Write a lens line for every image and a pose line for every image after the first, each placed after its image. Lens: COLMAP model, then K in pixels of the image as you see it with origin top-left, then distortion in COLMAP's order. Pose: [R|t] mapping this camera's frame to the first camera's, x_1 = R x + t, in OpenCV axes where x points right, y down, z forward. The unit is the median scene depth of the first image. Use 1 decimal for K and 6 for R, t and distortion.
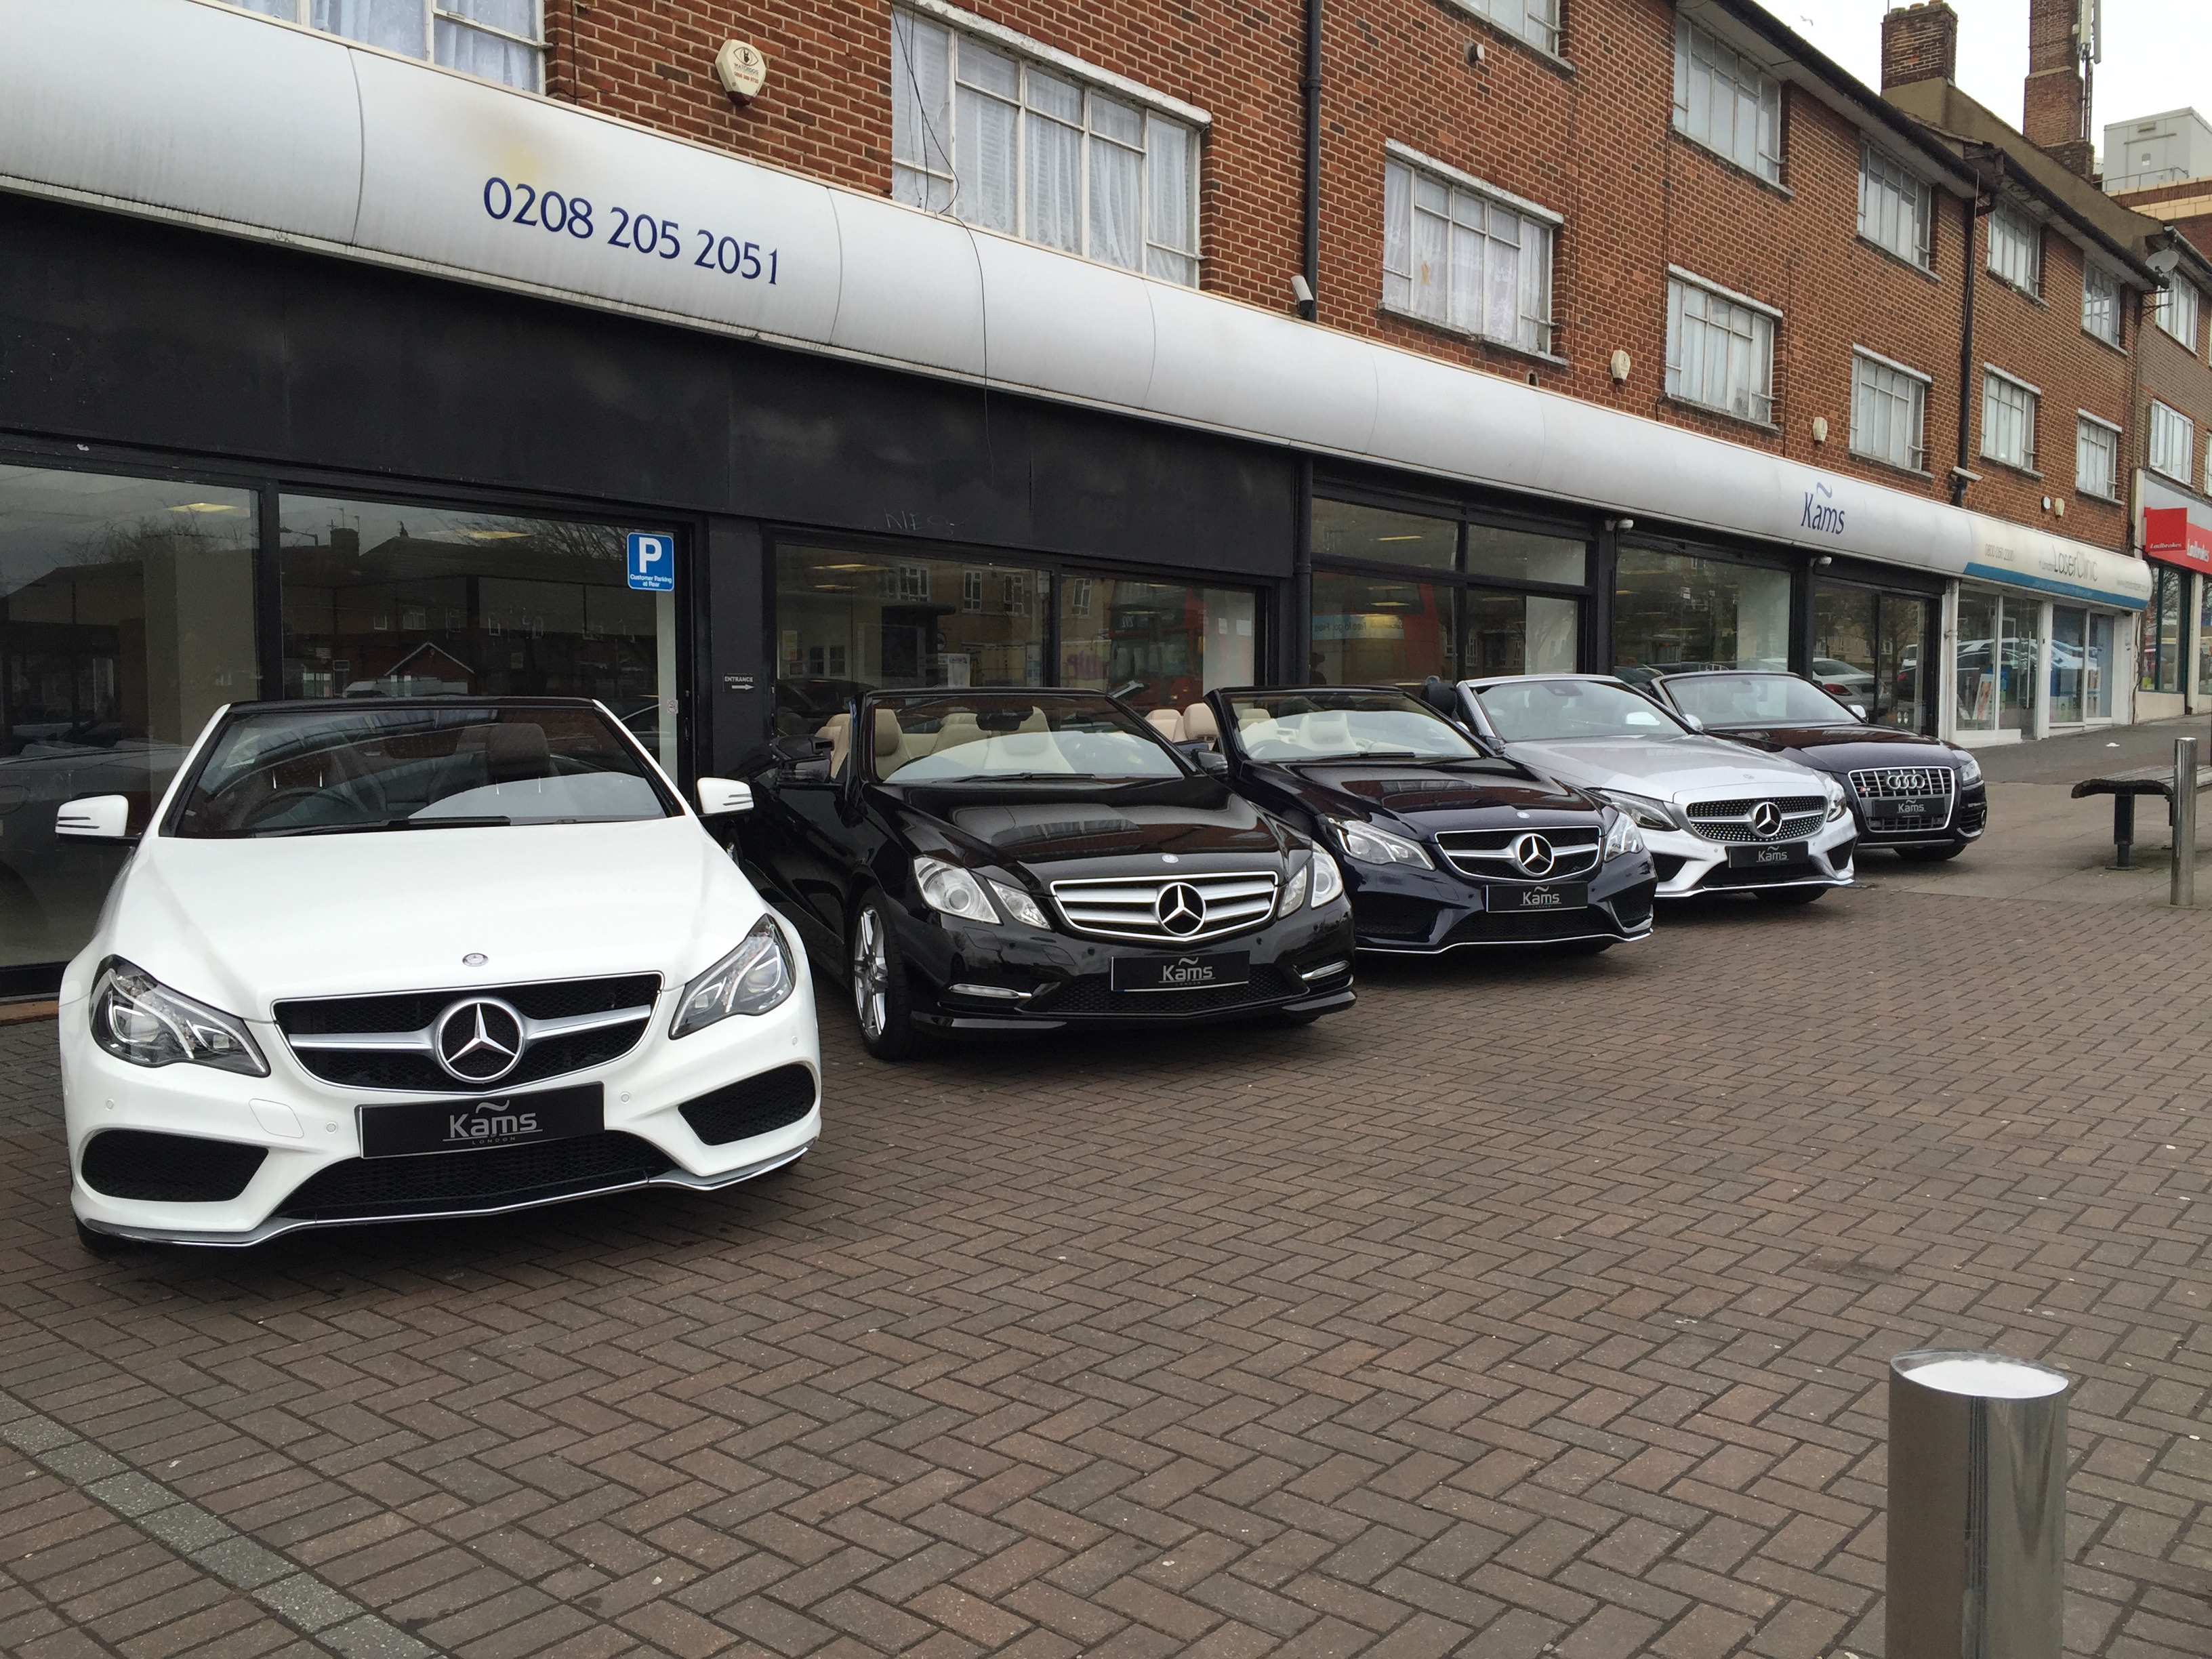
lens RADIAL K [[1846.9, 0, 1106.0], [0, 1846.9, 829.5], [0, 0, 1]] dist [0.097101, -0.131994]
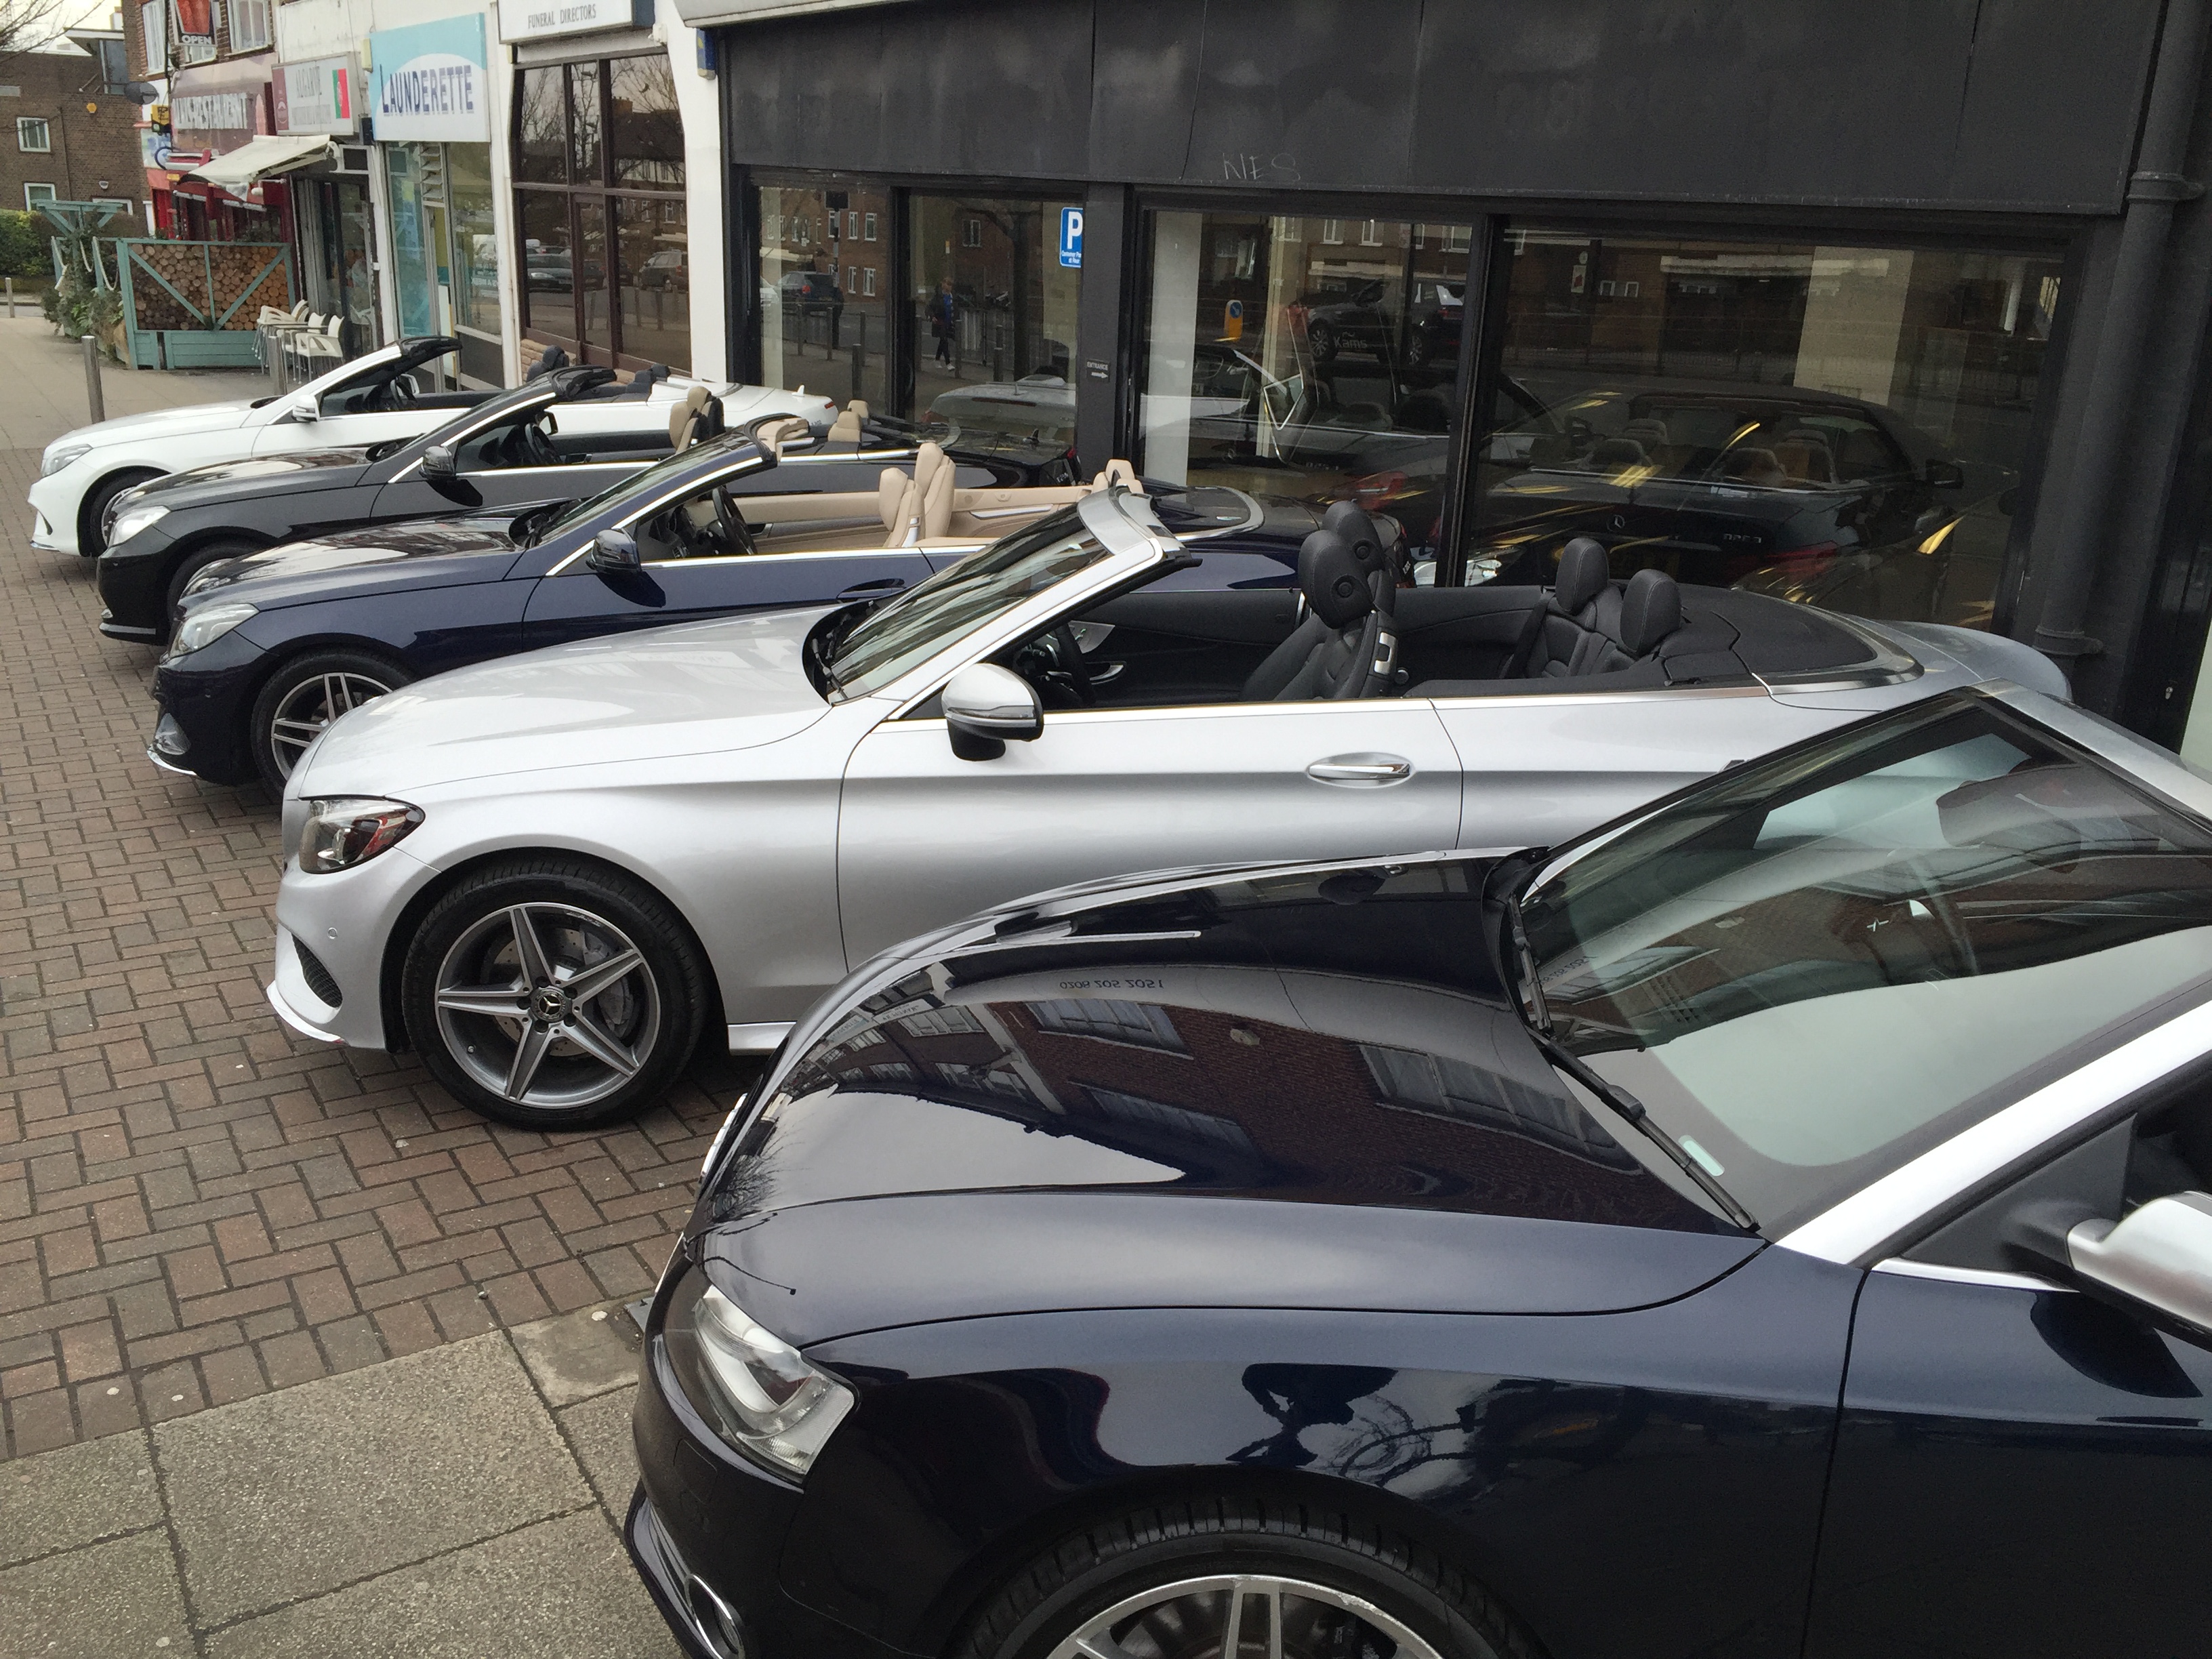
lens RADIAL K [[1846.9, 0, 1106.0], [0, 1846.9, 829.5], [0, 0, 1]] dist [0.097101, -0.131994]
pose [[-0.307894, 0.294441, -0.904713, 0.622127], [-0.094602, 0.936721, 0.337053, -0.153595], [0.946706, 0.189364, -0.260556, 1.112006]]
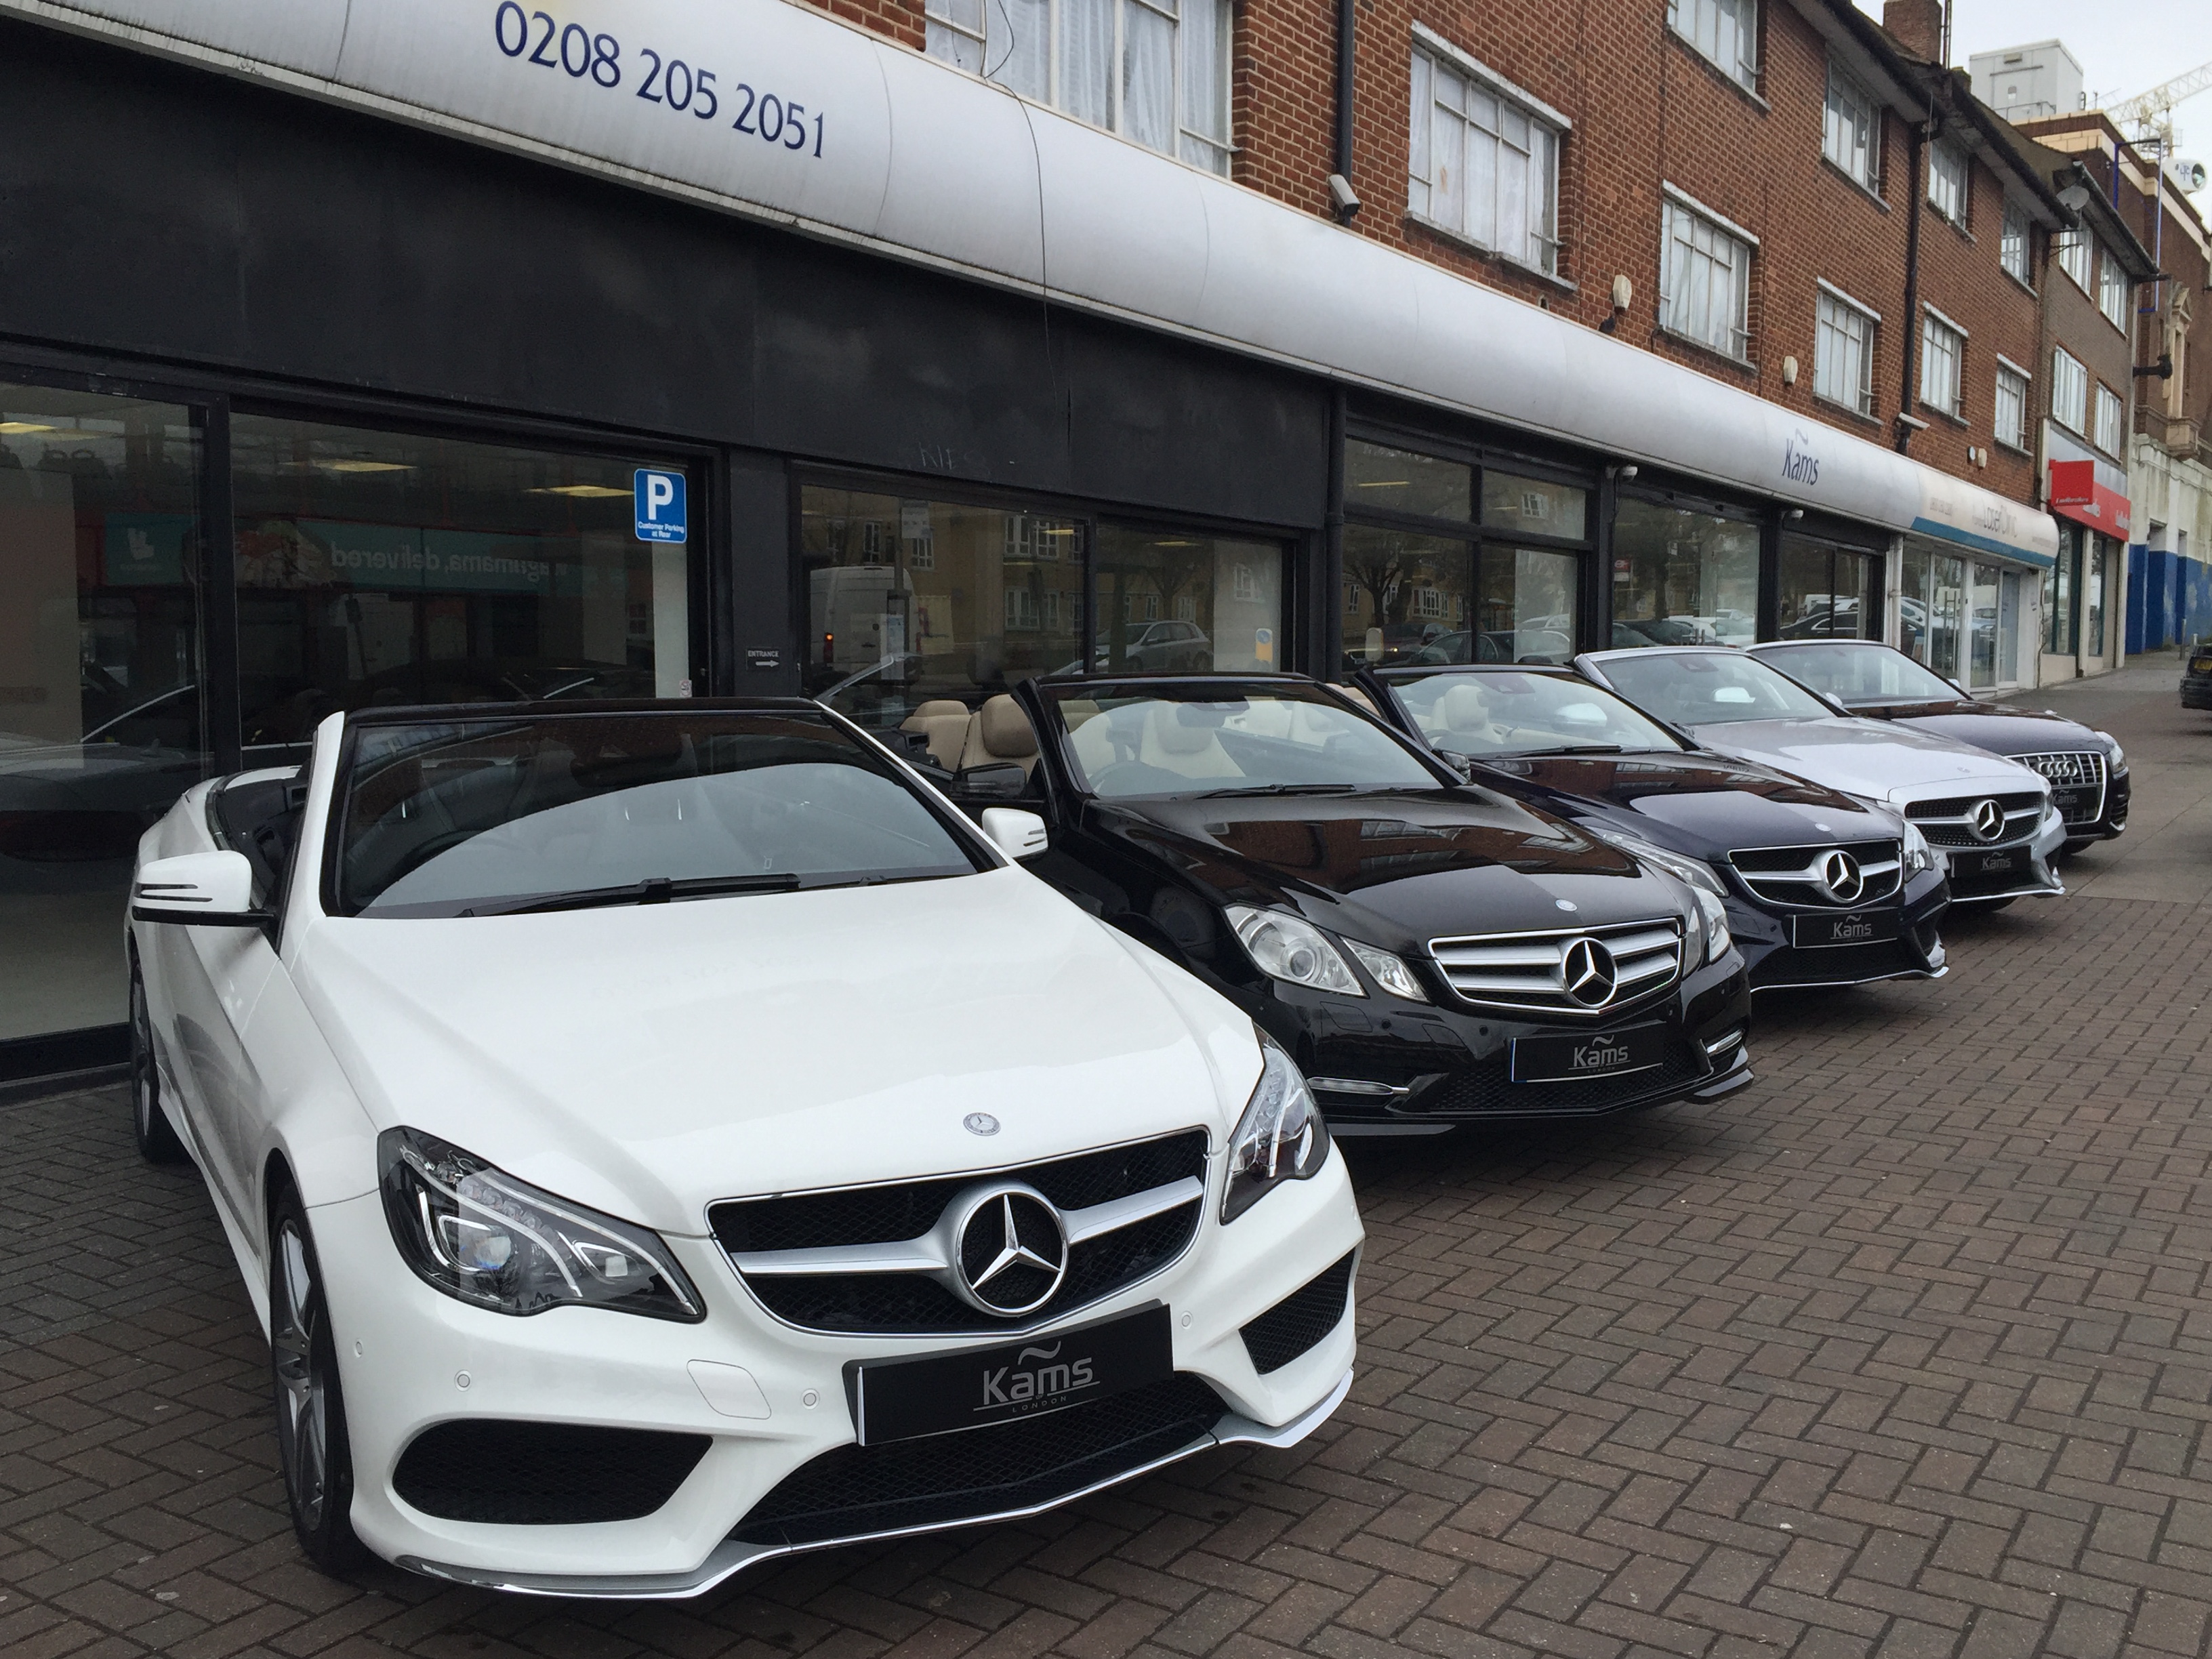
lens RADIAL K [[2000.3, 0, 1106.0], [0, 2000.3, 829.5], [0, 0, 1]] dist [0.105309, -0.153550]
pose [[0.992746, -0.008353, 0.119938, -0.133571], [0.006282, 0.999825, 0.017635, -0.016580], [-0.120064, -0.016753, 0.992625, 0.101691]]
